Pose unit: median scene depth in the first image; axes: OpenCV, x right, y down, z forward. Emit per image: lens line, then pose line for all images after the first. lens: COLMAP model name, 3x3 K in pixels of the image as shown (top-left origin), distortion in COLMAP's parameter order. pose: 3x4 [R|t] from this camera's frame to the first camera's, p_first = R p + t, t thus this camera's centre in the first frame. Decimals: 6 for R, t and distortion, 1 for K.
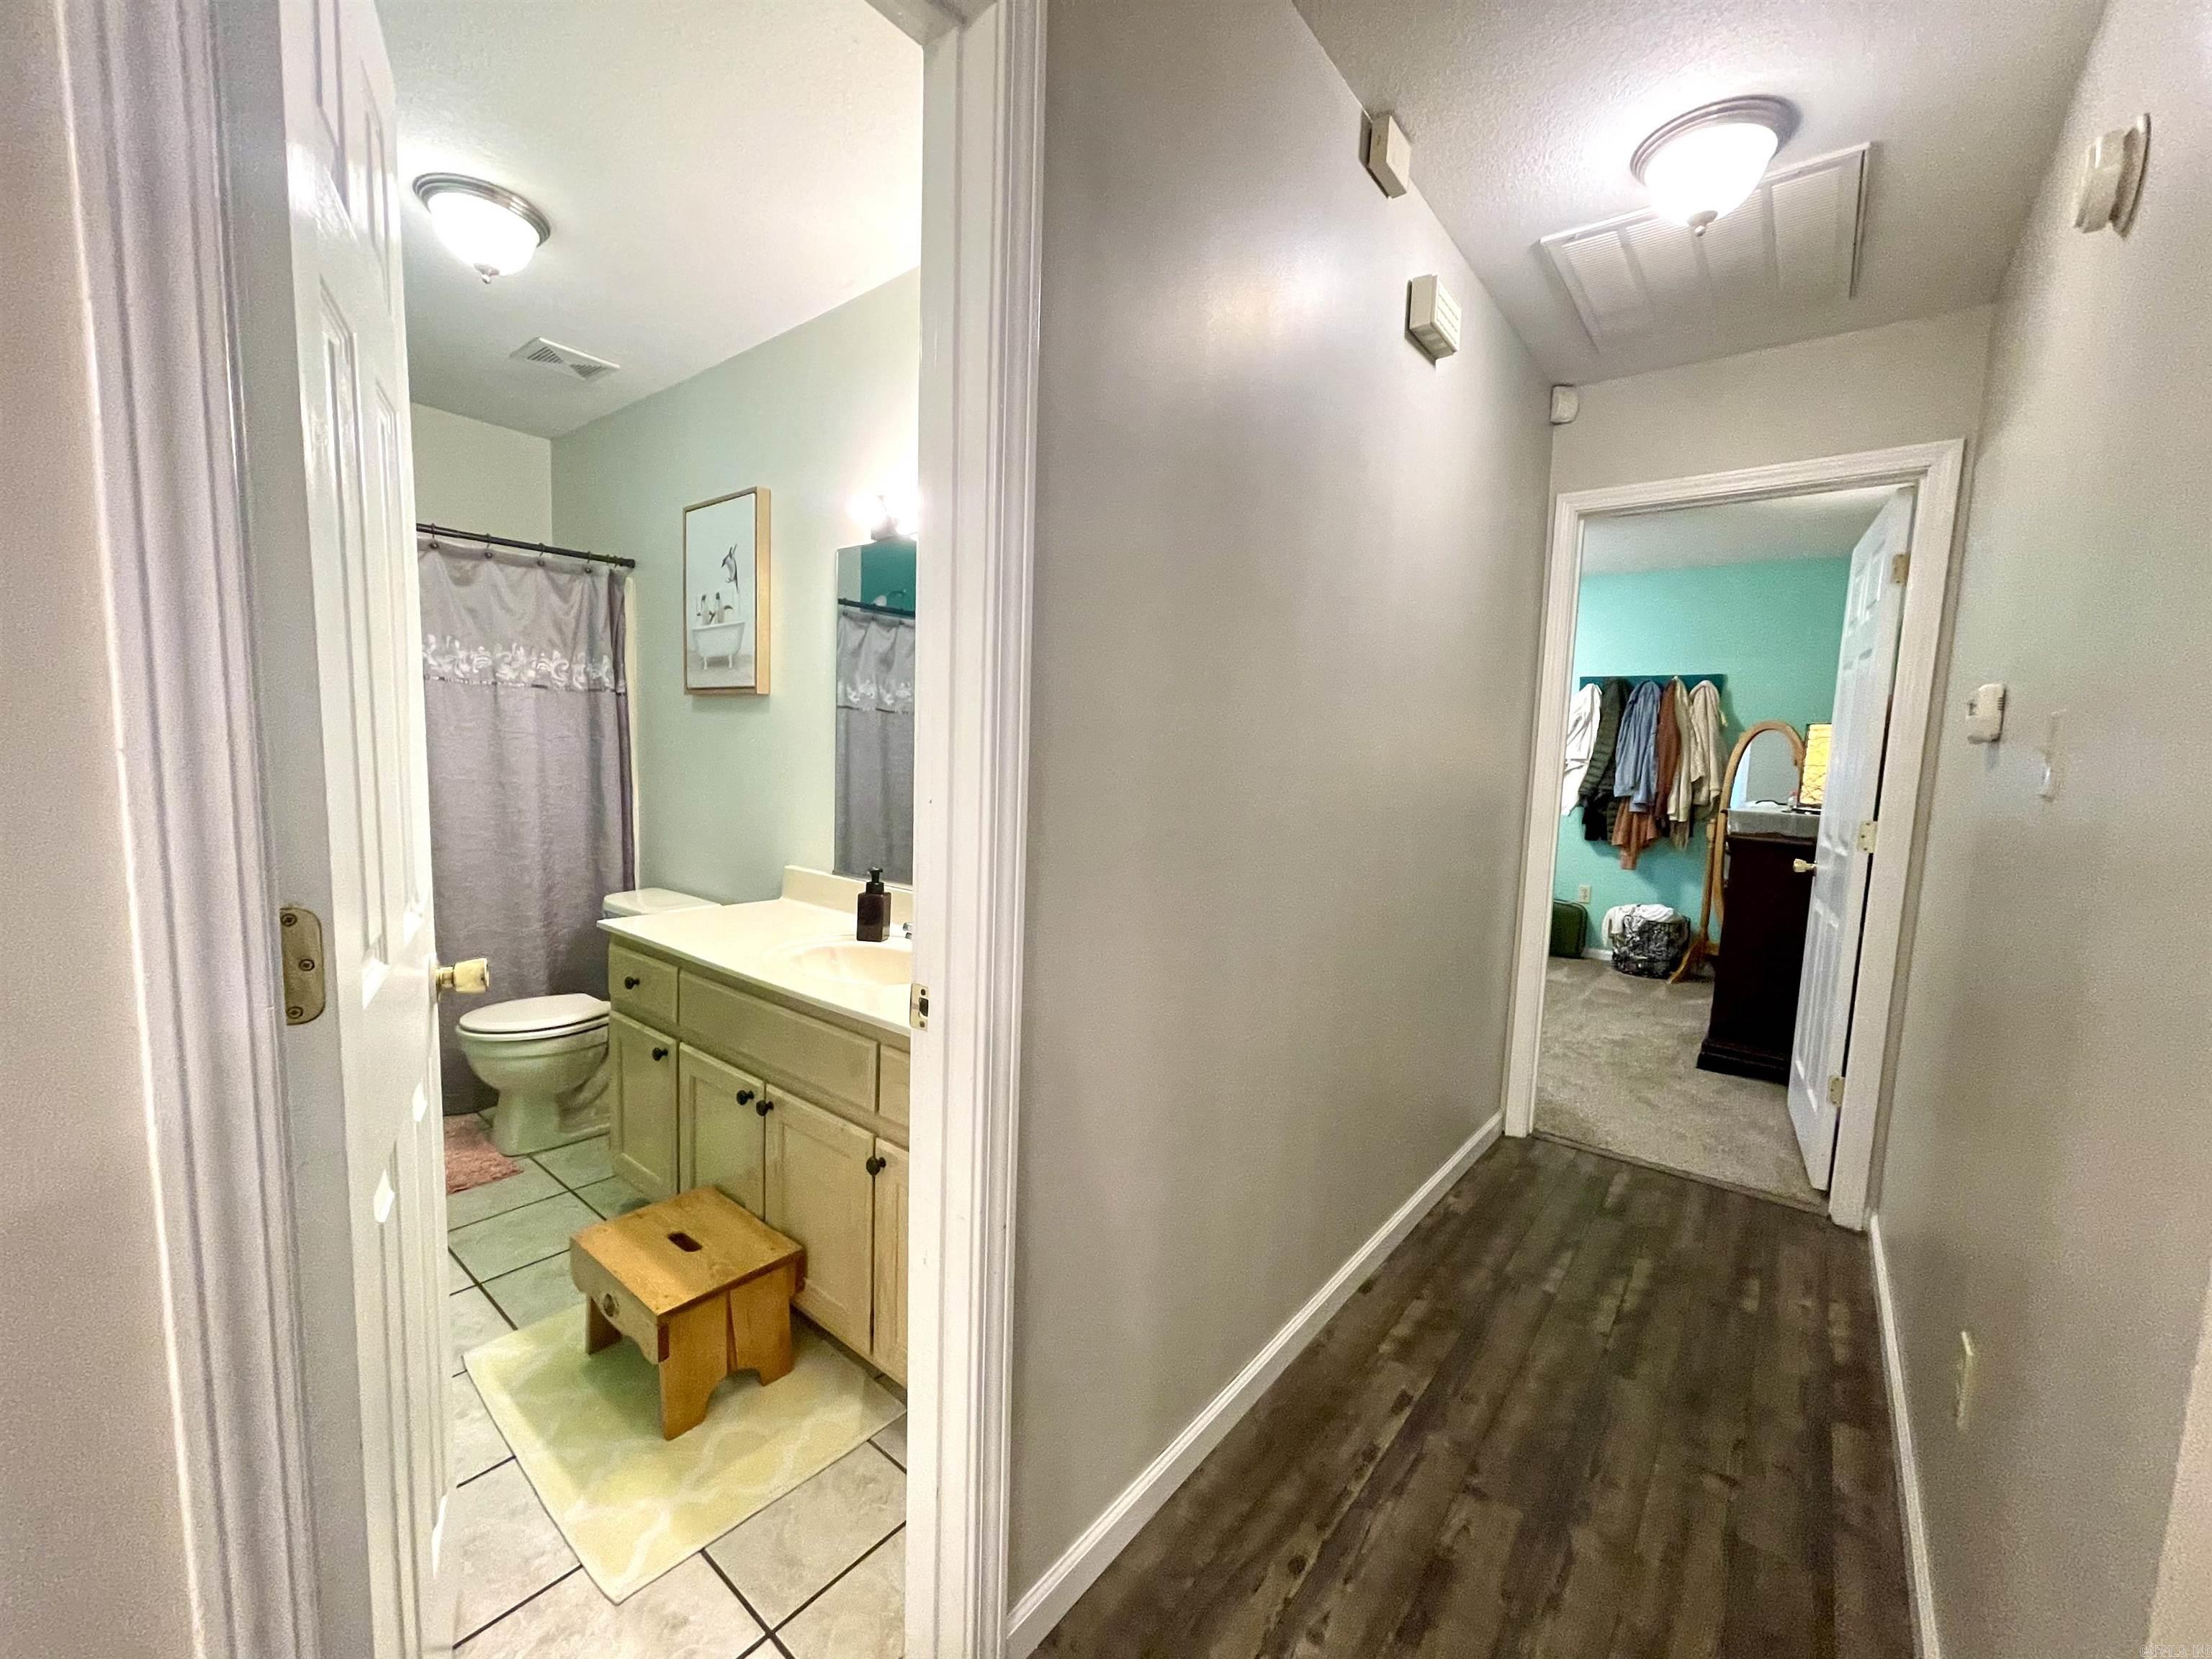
lens RADIAL K [[895.0, 0, 1097.3], [0, 895.0, 832.6], [0, 0, 1]] dist [-0.001608, 0.000660]
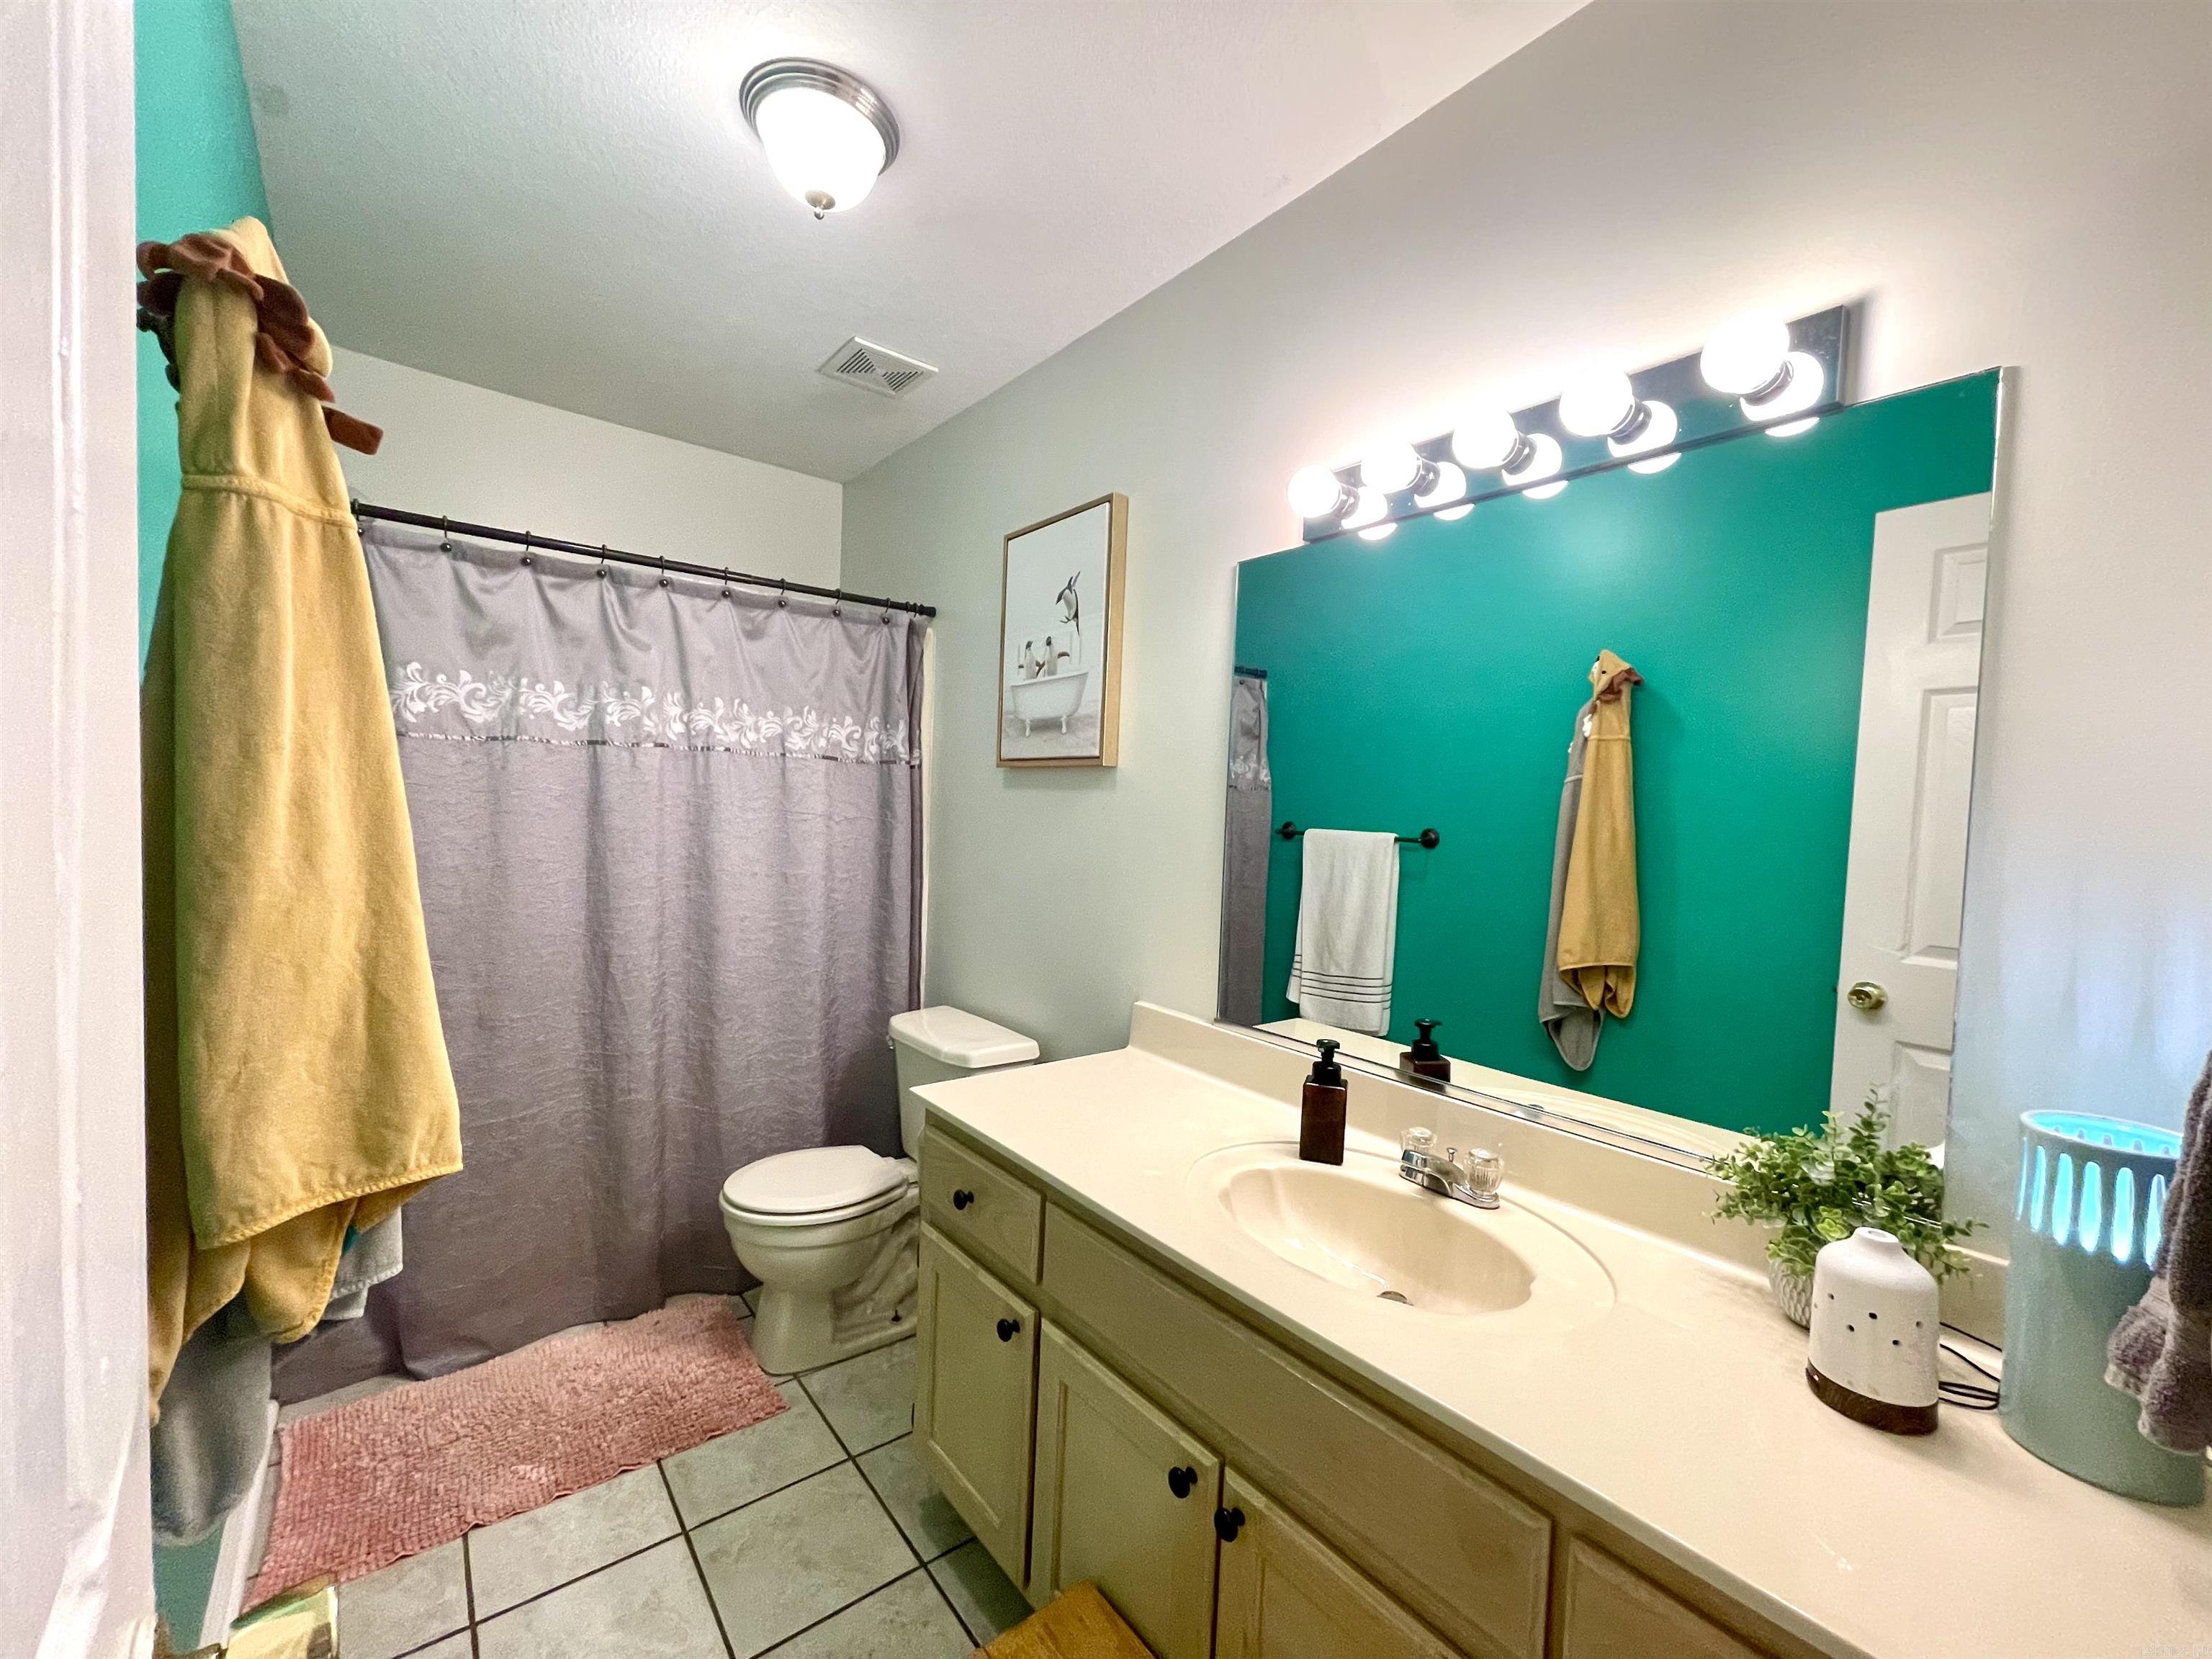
lens RADIAL K [[895.0, 0, 1088.7], [0, 895.0, 846.1], [0, 0, 1]] dist [-0.001608, 0.000660]
pose [[0.974675, 0.017739, -0.222921, -0.216565], [-0.031497, 0.997801, -0.058314, -0.044257], [0.221397, 0.063859, 0.973091, 0.269340]]
